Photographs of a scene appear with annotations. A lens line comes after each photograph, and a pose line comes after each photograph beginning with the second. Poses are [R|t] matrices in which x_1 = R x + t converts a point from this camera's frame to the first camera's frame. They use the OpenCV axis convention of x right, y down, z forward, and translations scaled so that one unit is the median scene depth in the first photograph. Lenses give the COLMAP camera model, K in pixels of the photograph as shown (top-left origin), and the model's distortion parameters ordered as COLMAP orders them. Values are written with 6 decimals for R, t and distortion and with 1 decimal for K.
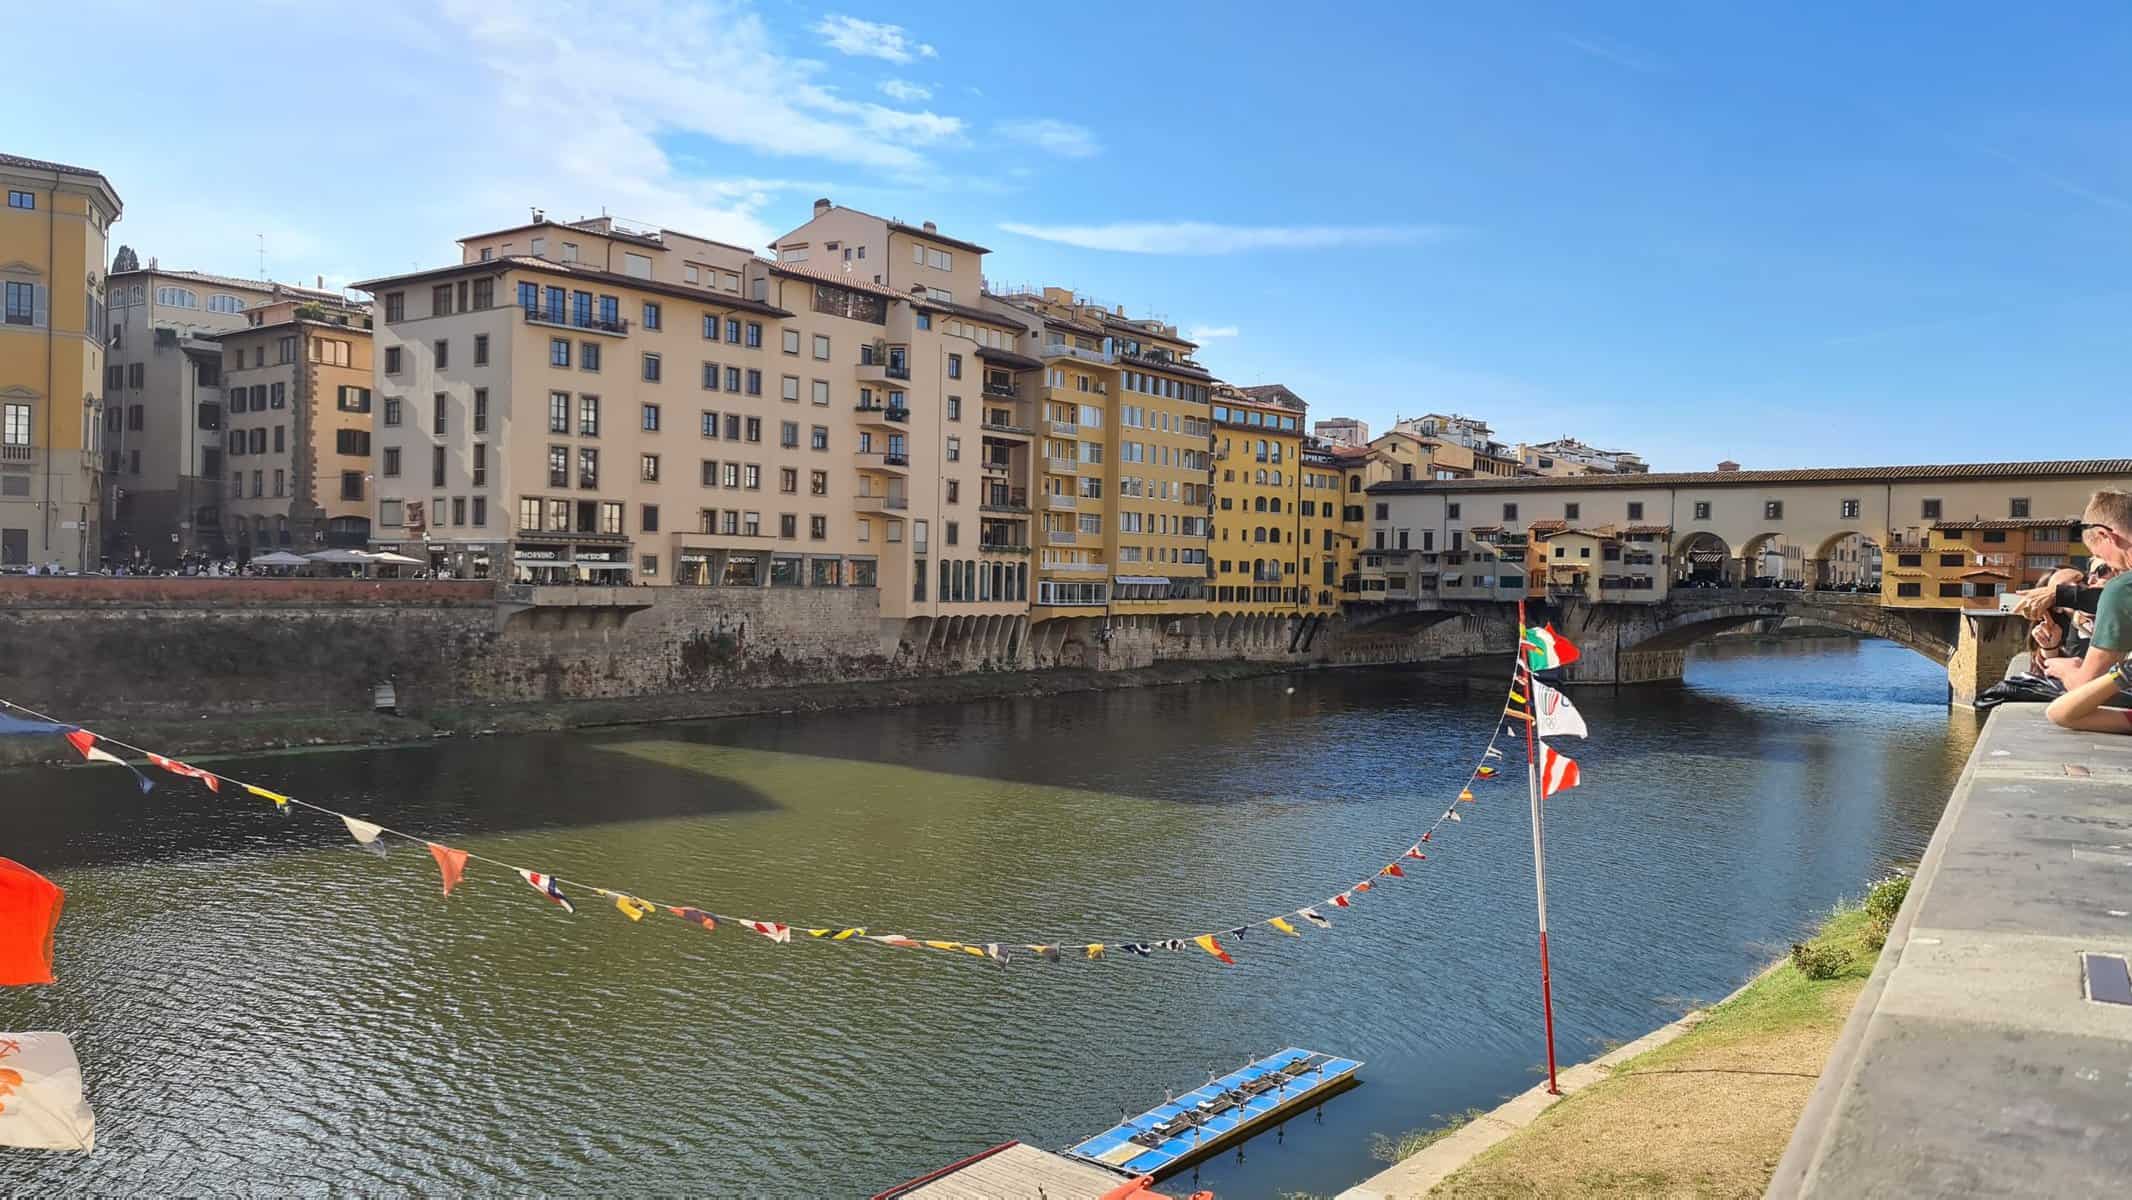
lens RADIAL K [[1550.7, 0, 1063.8], [0, 1550.7, 596.4], [0, 0, 1]] dist [0.026468, 0.000038]
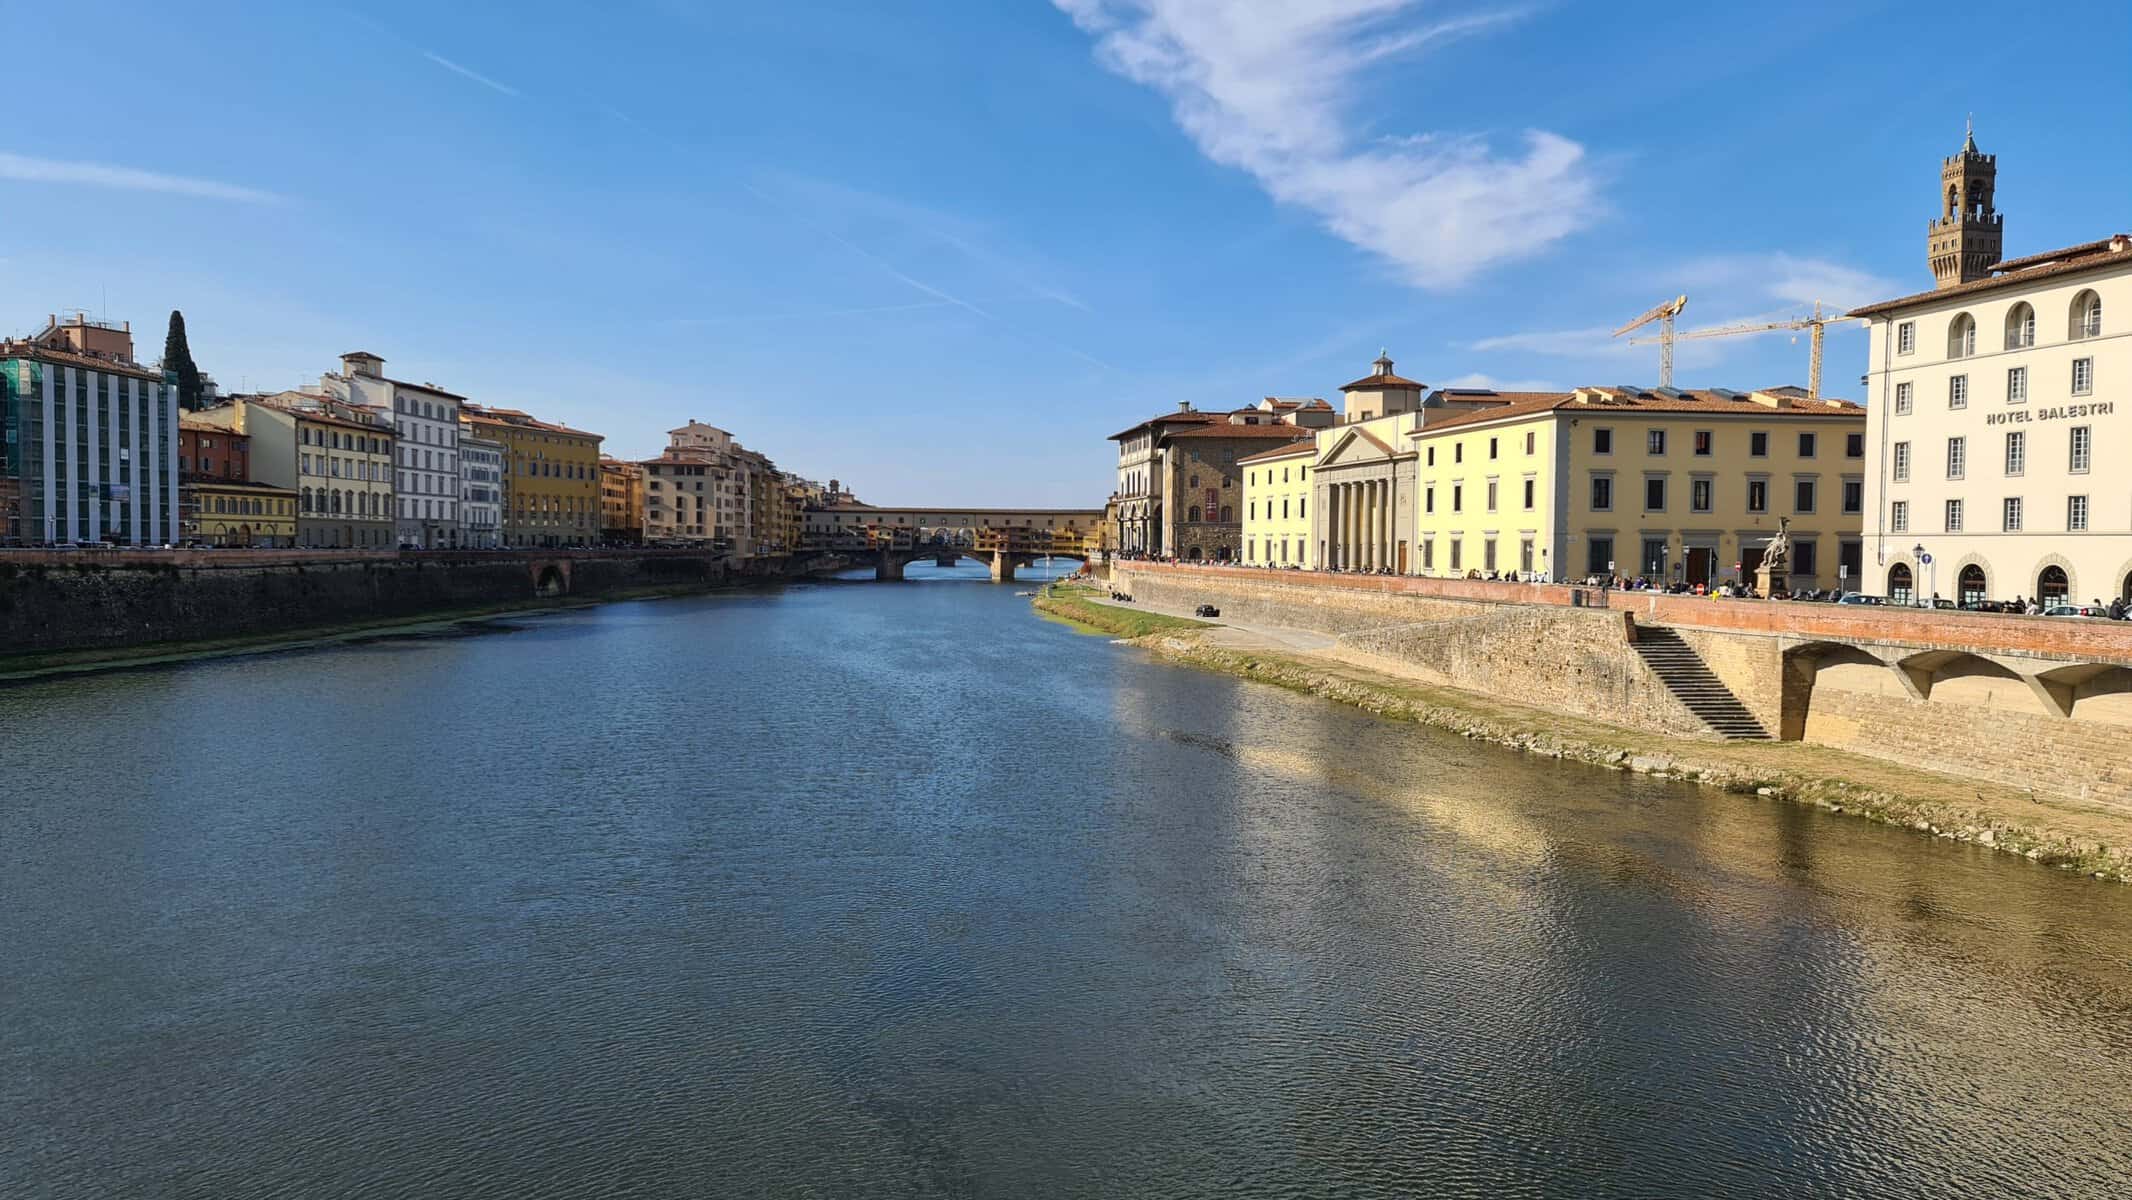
lens RADIAL K [[1584.9, 0, 1053.5], [0, 1584.9, 594.1], [0, 0, 1]] dist [0.088576, -0.109380]
pose [[0.765319, -0.031960, 0.642858, -1.356707], [0.010197, 0.999243, 0.037538, -0.022836], [-0.643571, -0.022174, 0.765065, -1.520343]]
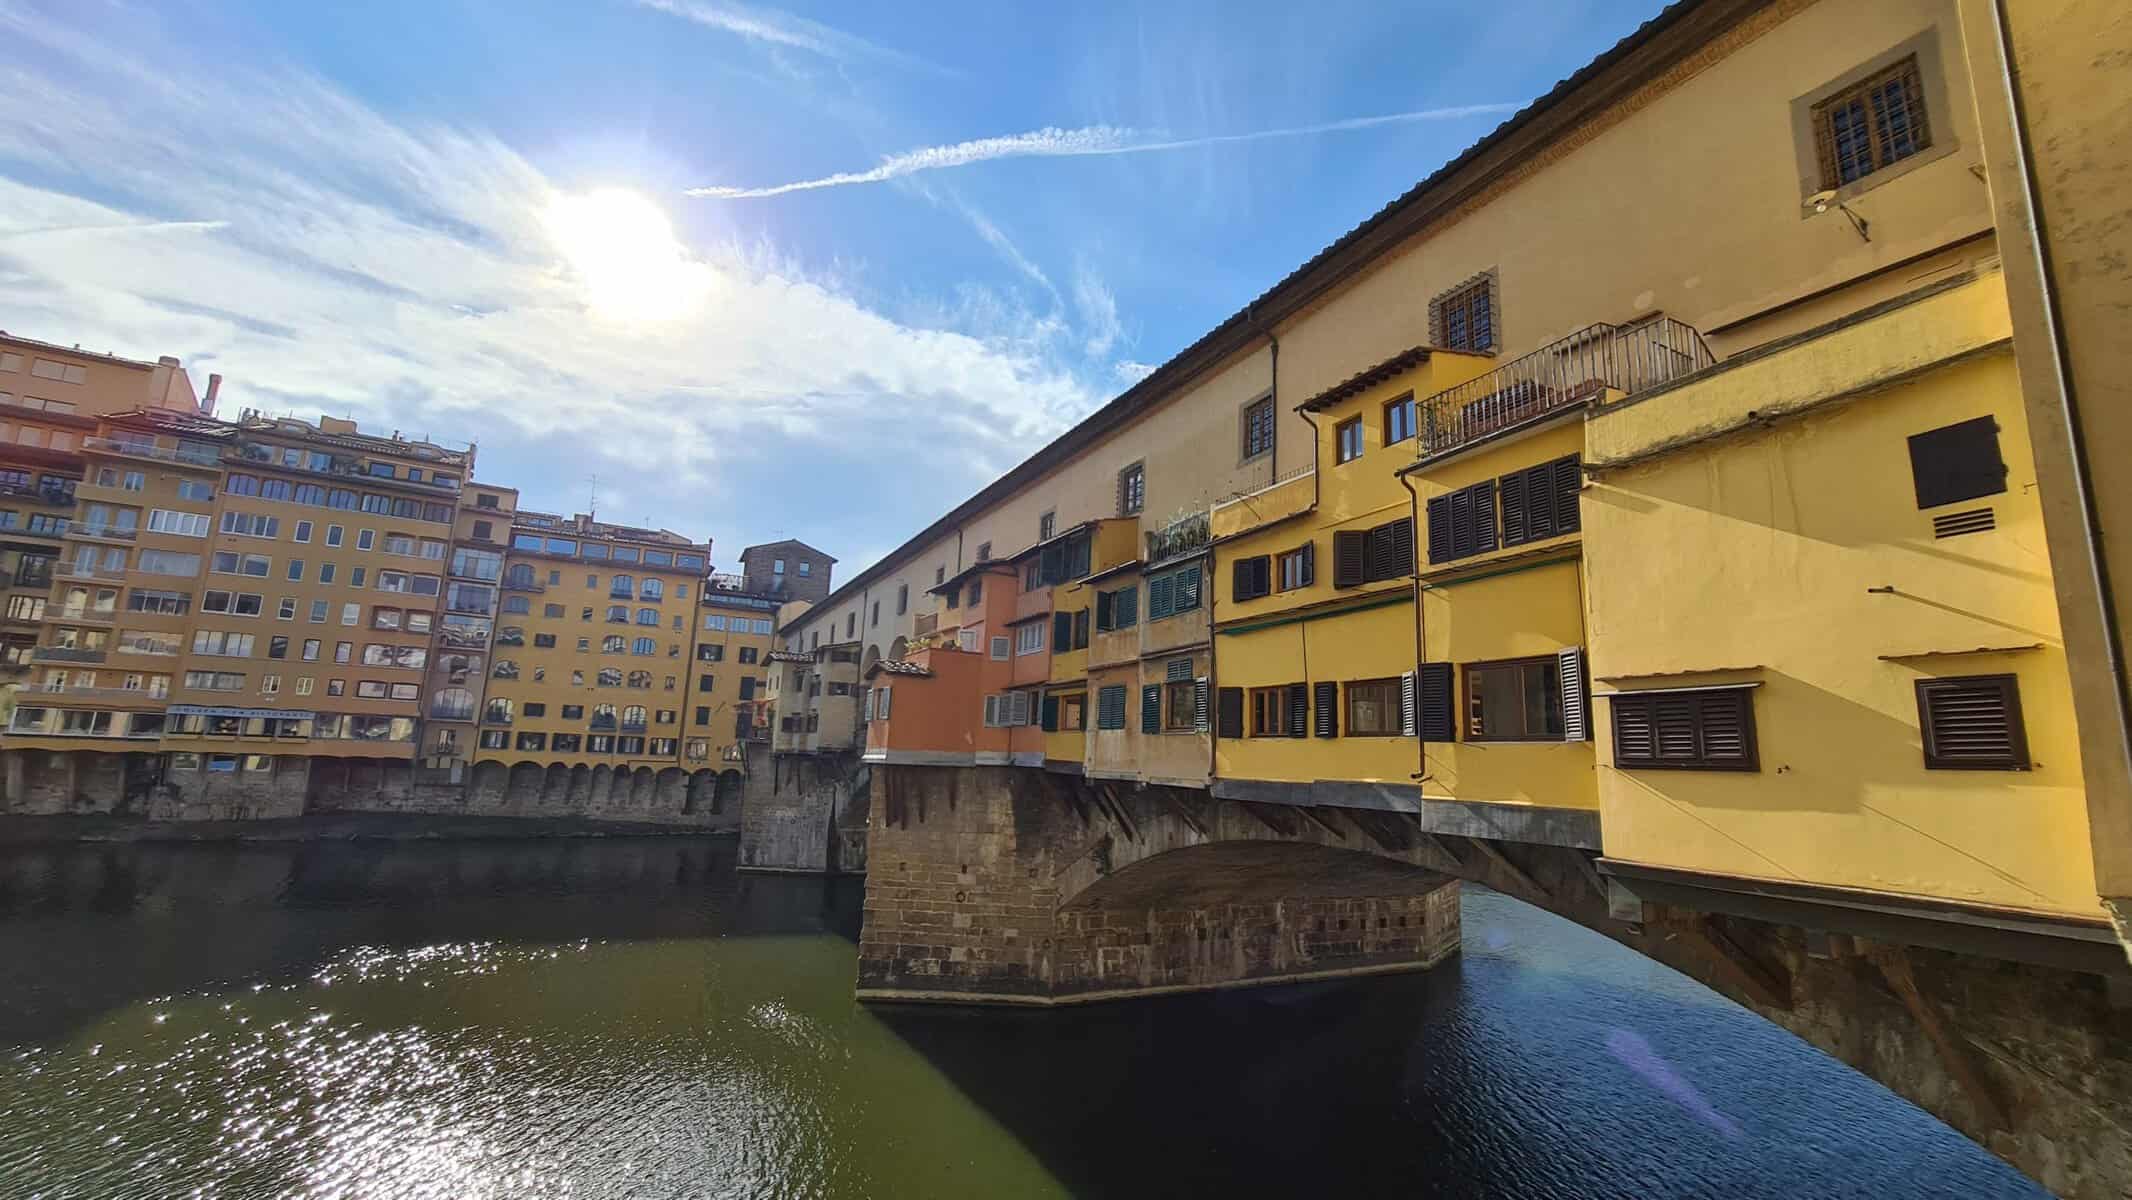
lens RADIAL K [[882.0, 0, 1084.0], [0, 882.0, 599.3], [0, 0, 1]] dist [0.000968, -0.000021]
pose [[0.930176, -0.048633, -0.363878, 0.589454], [-0.028011, 0.978895, -0.202434, 0.012571], [0.366043, 0.198492, 0.909183, 0.639265]]
